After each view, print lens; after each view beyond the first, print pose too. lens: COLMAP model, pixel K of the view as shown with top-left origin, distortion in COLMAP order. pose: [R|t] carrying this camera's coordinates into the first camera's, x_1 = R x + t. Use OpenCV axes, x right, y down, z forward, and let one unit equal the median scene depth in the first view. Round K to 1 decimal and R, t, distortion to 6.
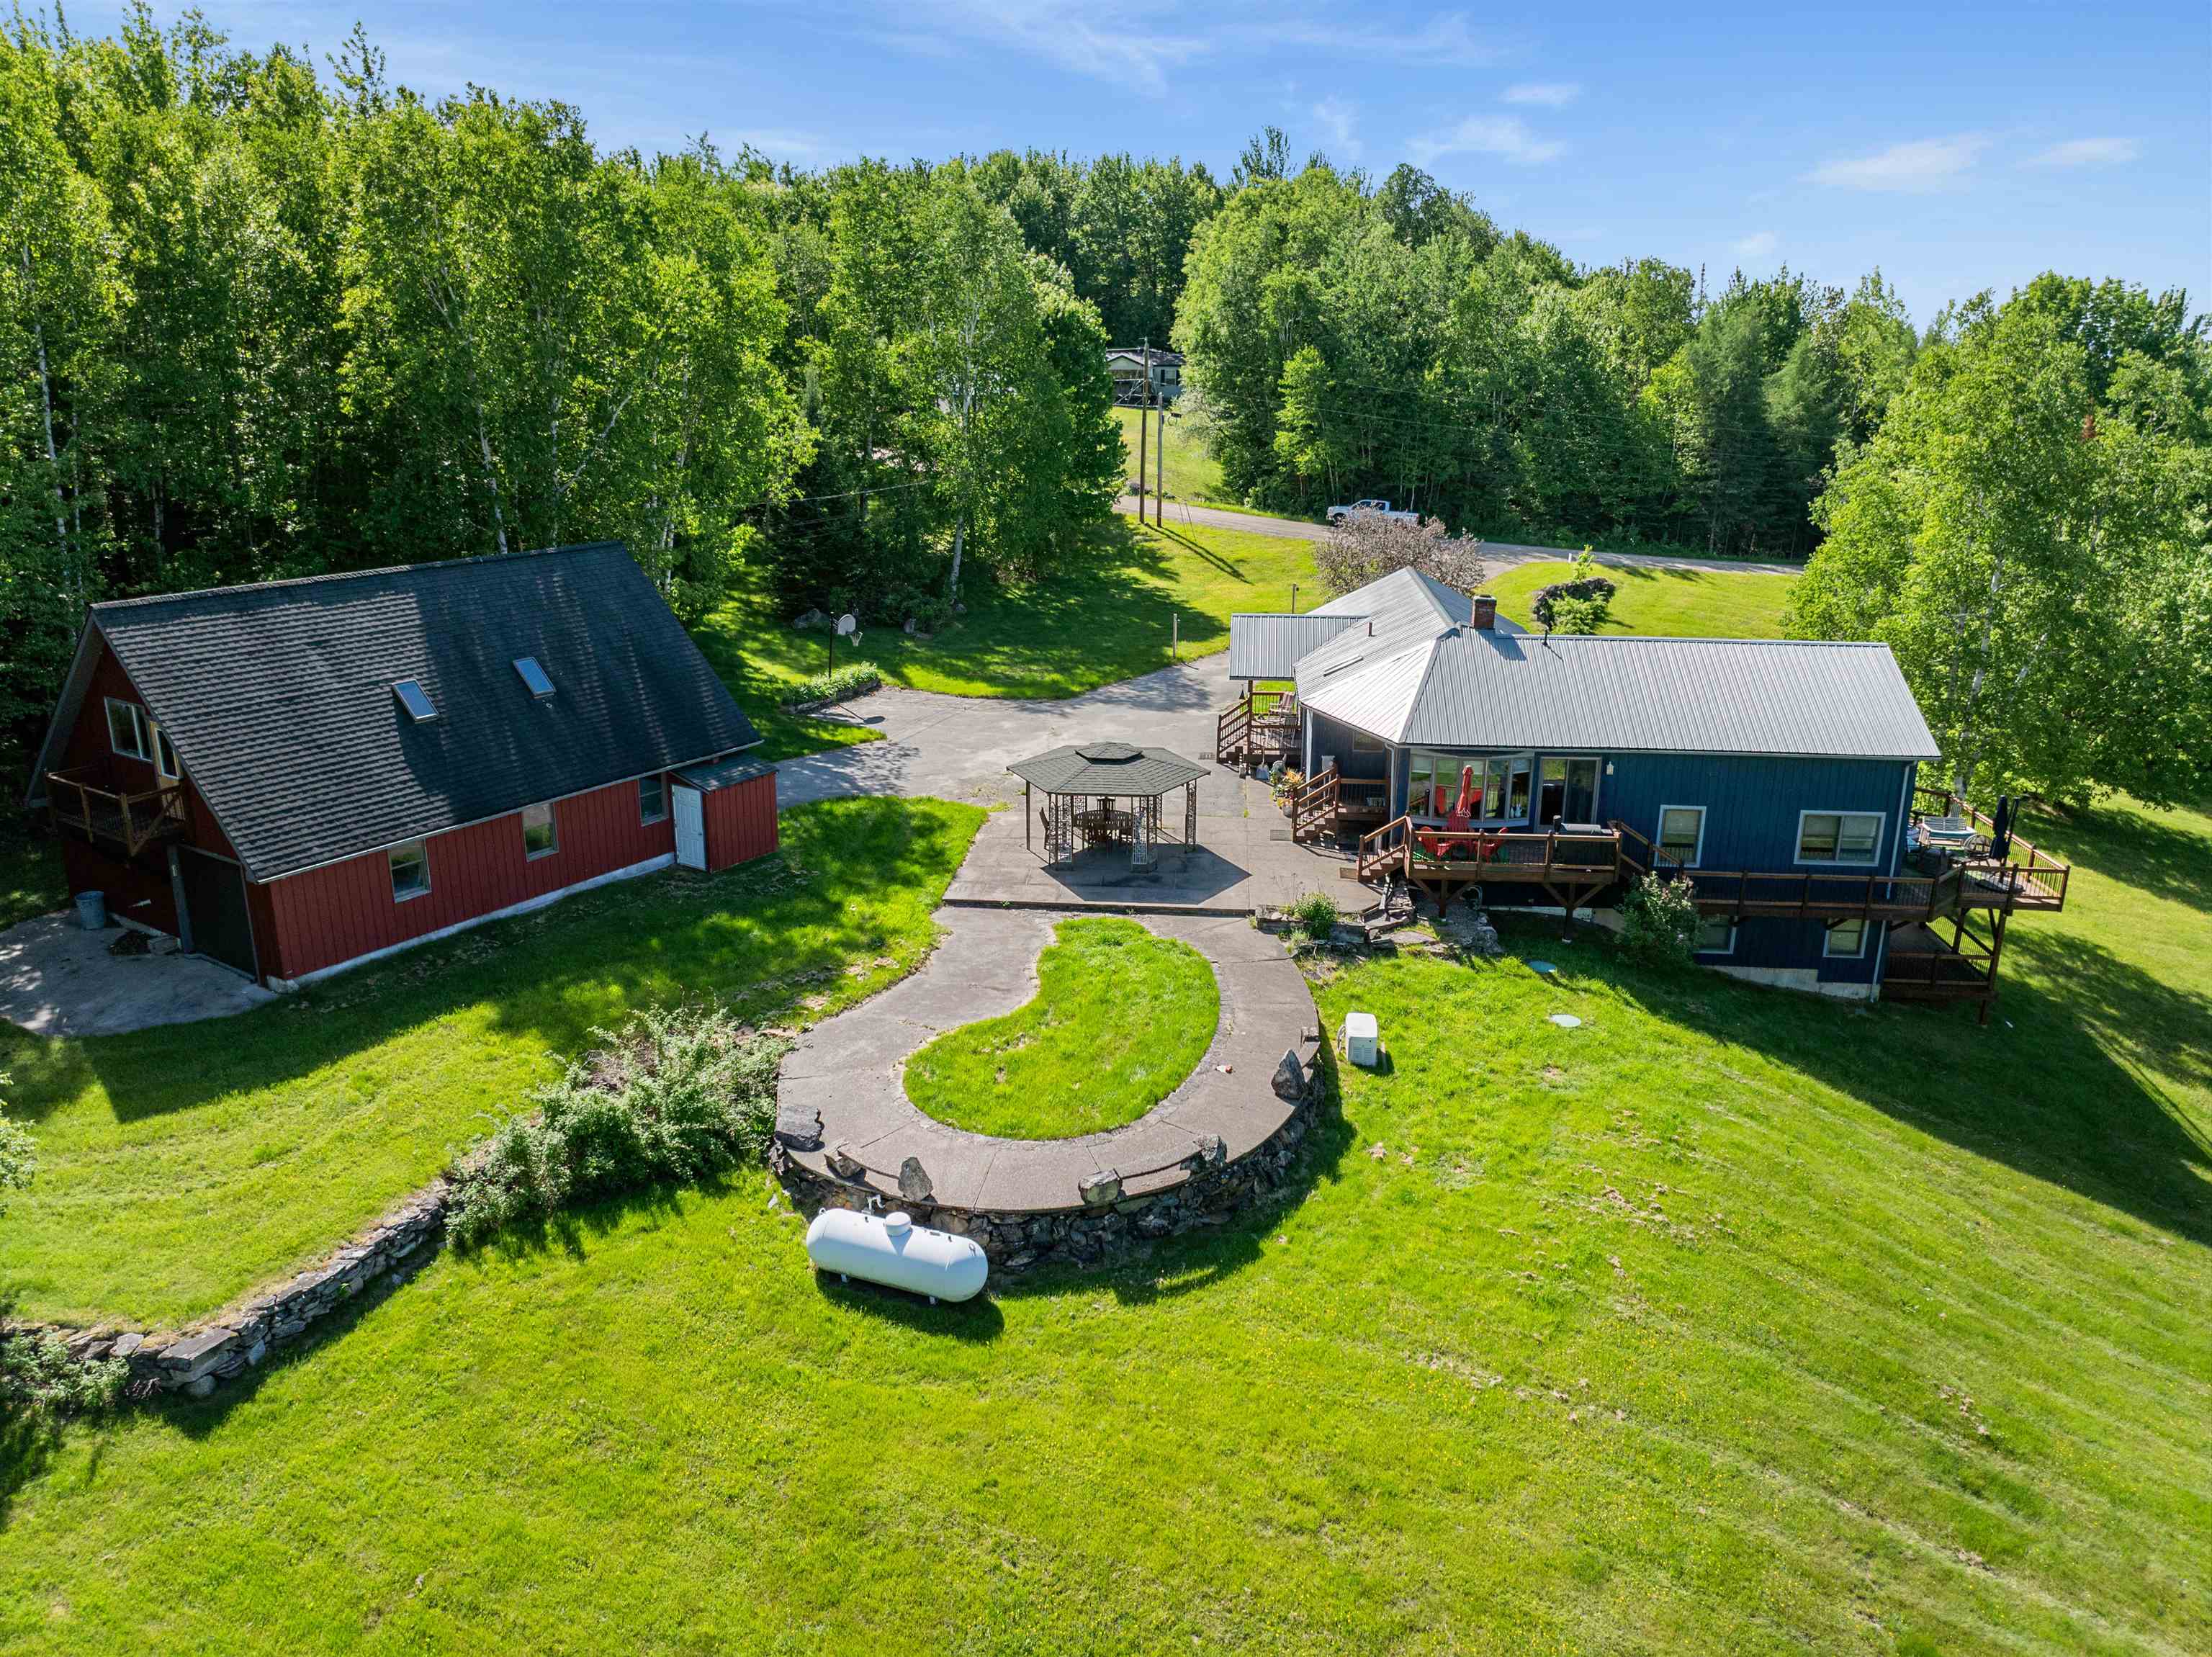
lens RADIAL K [[1567.6, 0, 1097.6], [0, 1567.6, 805.0], [0, 0, 1]] dist [-0.038176, -0.001863]
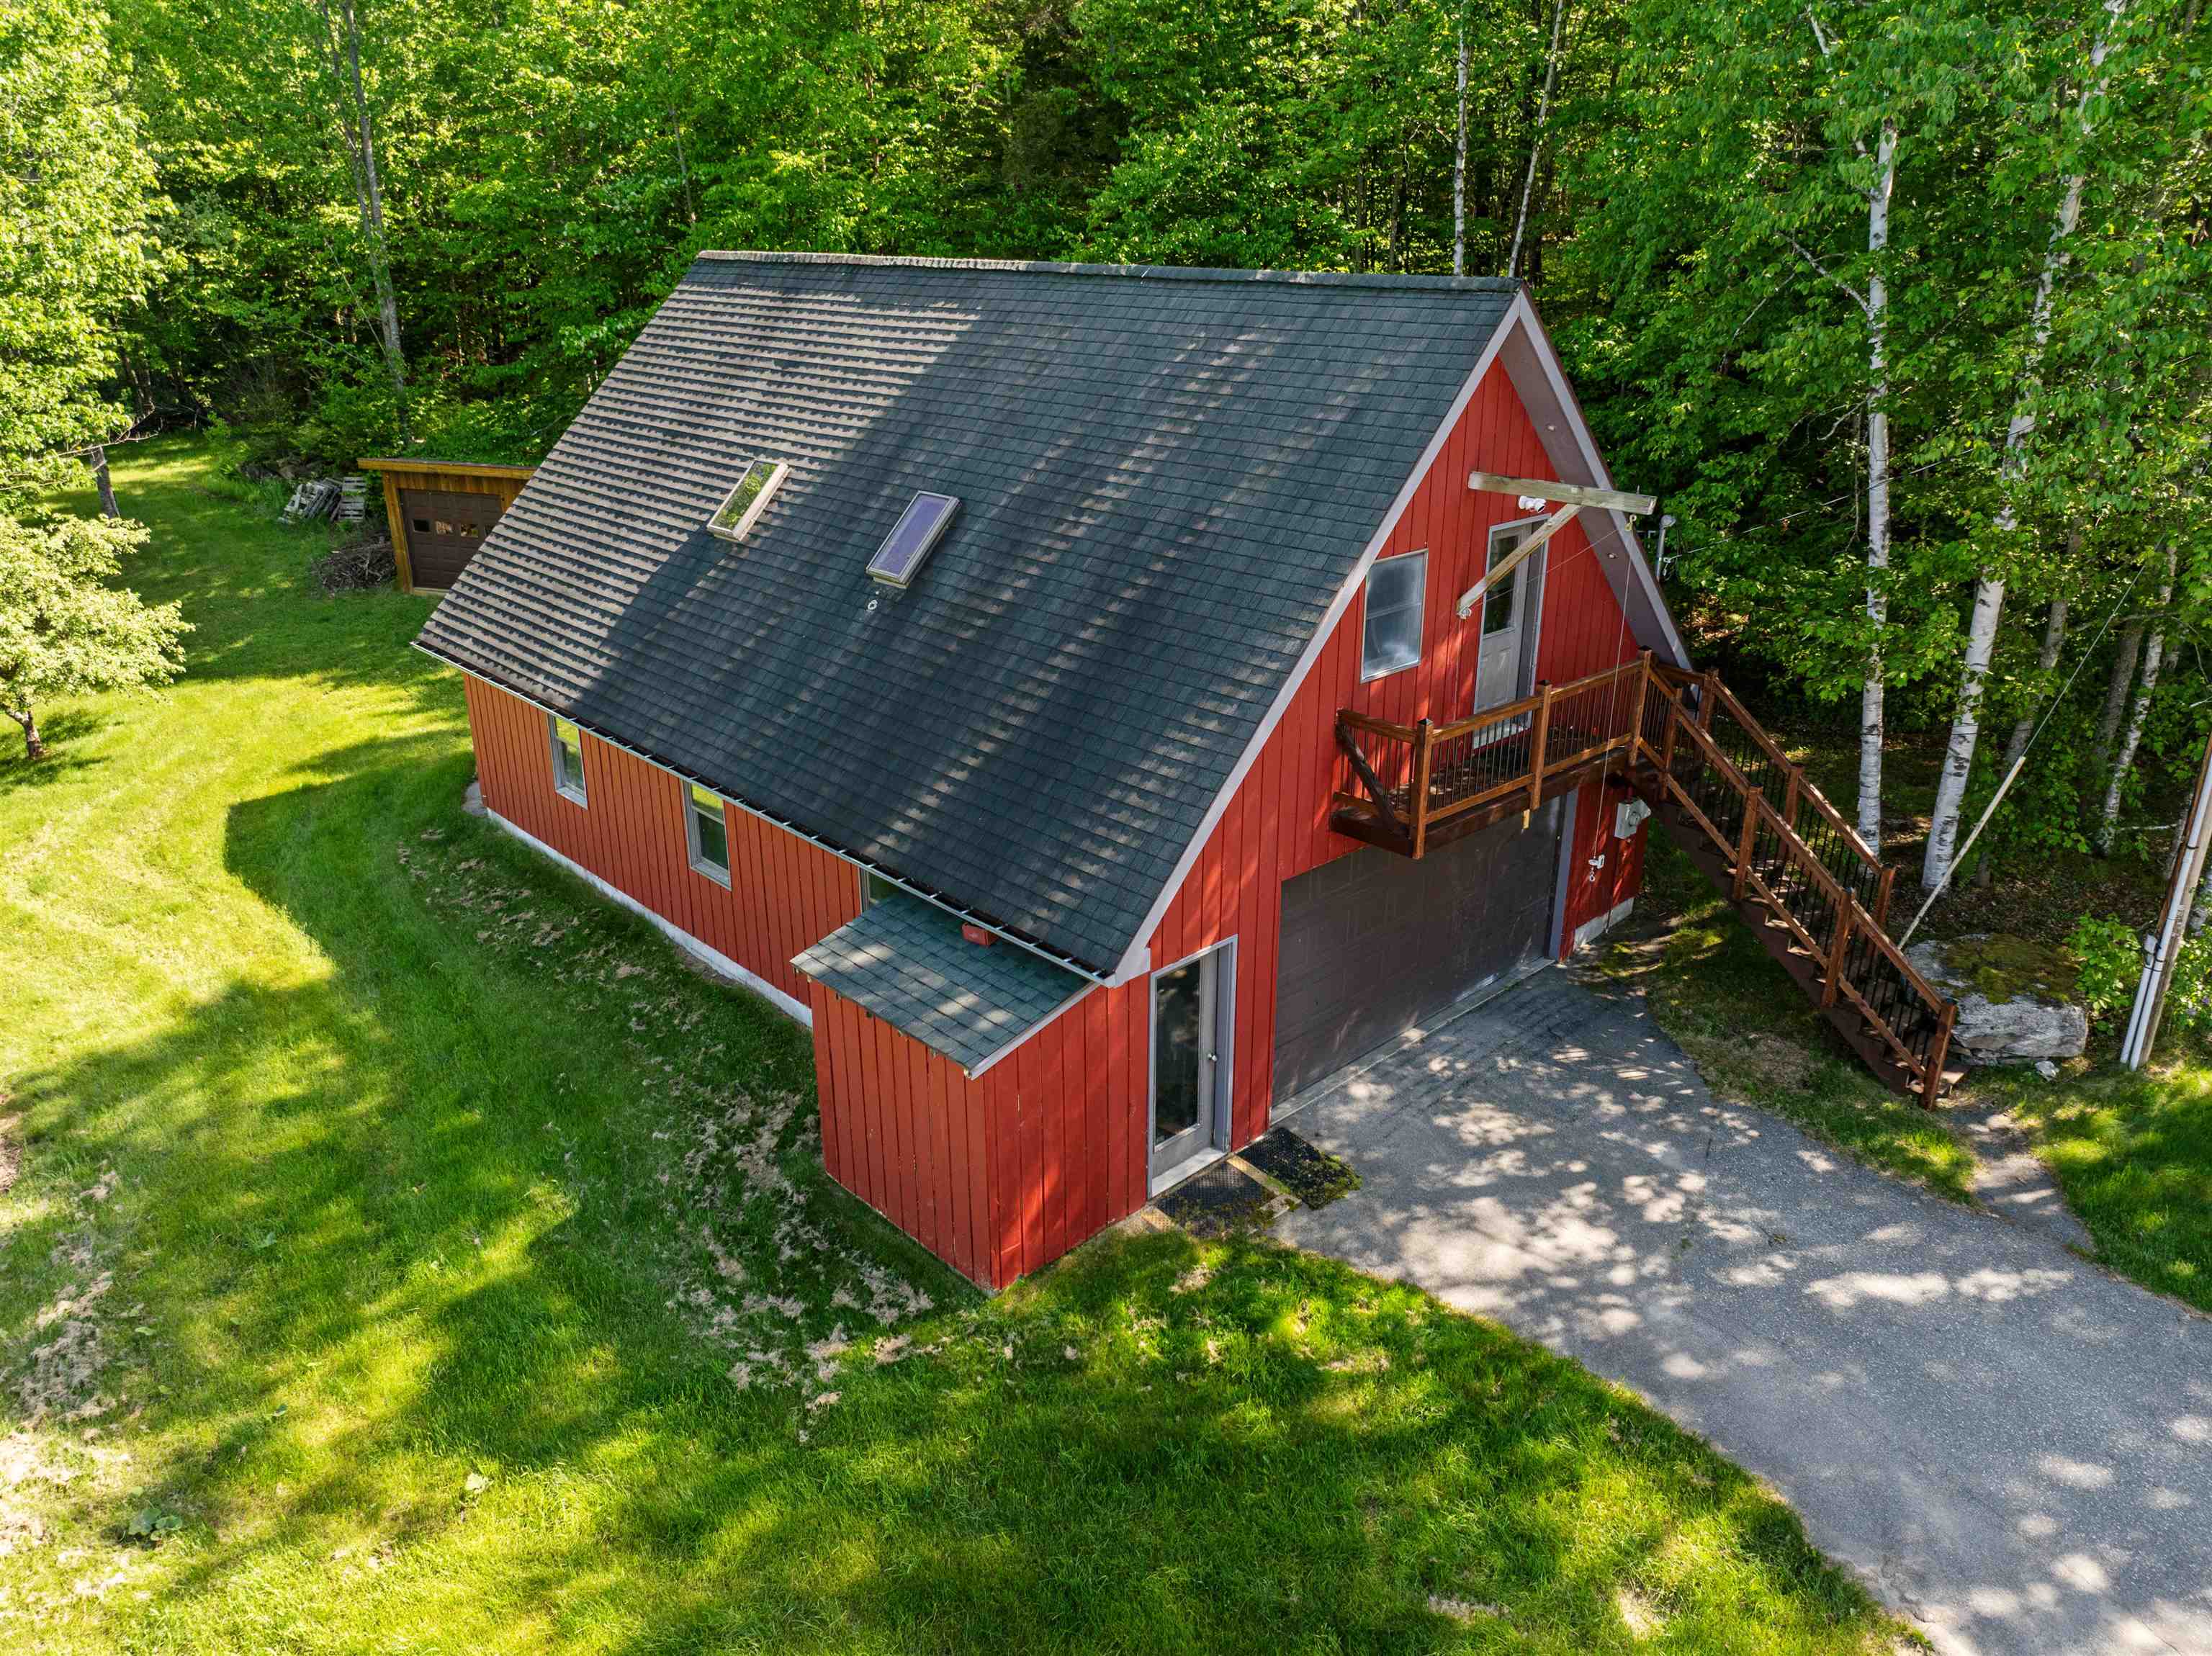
lens RADIAL K [[1560.8, 0, 1106.0], [0, 1560.8, 828.0], [0, 0, 1]] dist [-0.041095, 0.000841]
pose [[-0.250556, 0.343868, -0.904973, 0.037903], [-0.264877, 0.874771, 0.405728, -0.195689], [0.931162, 0.341364, -0.128097, 1.109227]]
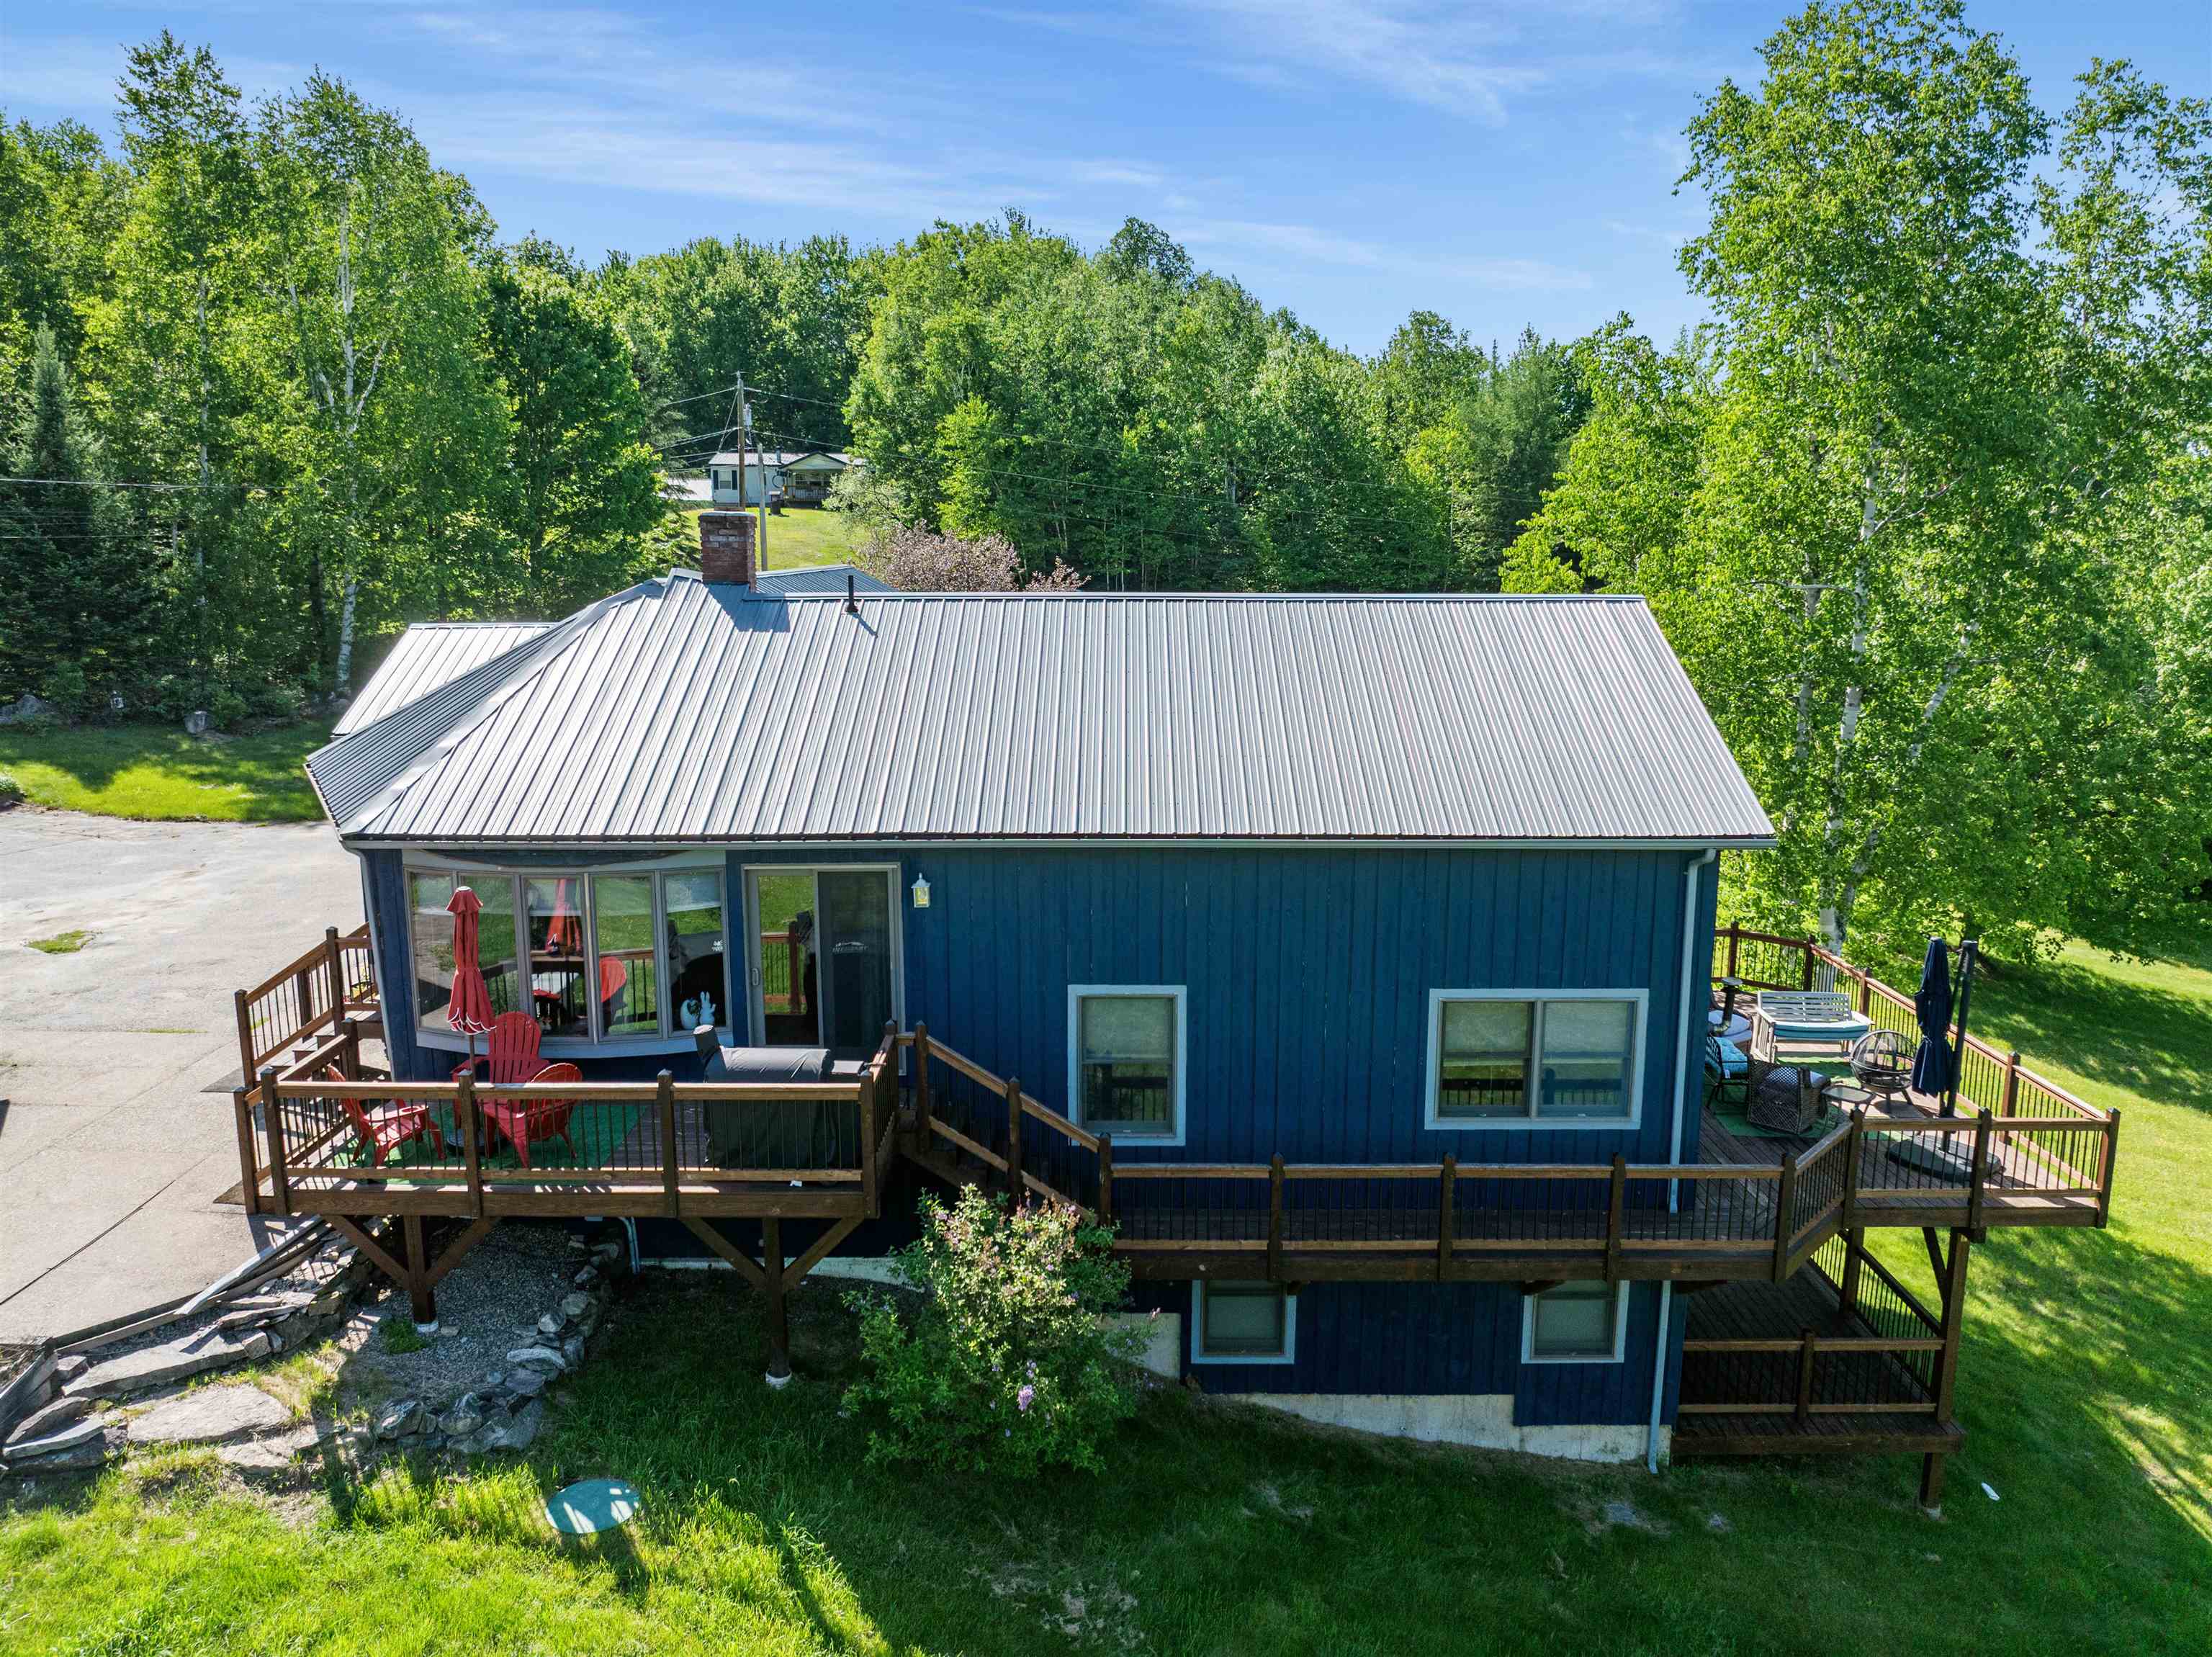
lens RADIAL K [[1558.7, 0, 1096.3], [0, 1558.7, 817.7], [0, 0, 1]] dist [-0.034269, 0.001413]
pose [[0.997393, -0.018509, 0.069744, 0.358678], [0.025949, 0.993885, -0.107326, 0.000412], [-0.067331, 0.108856, 0.991775, 0.648018]]
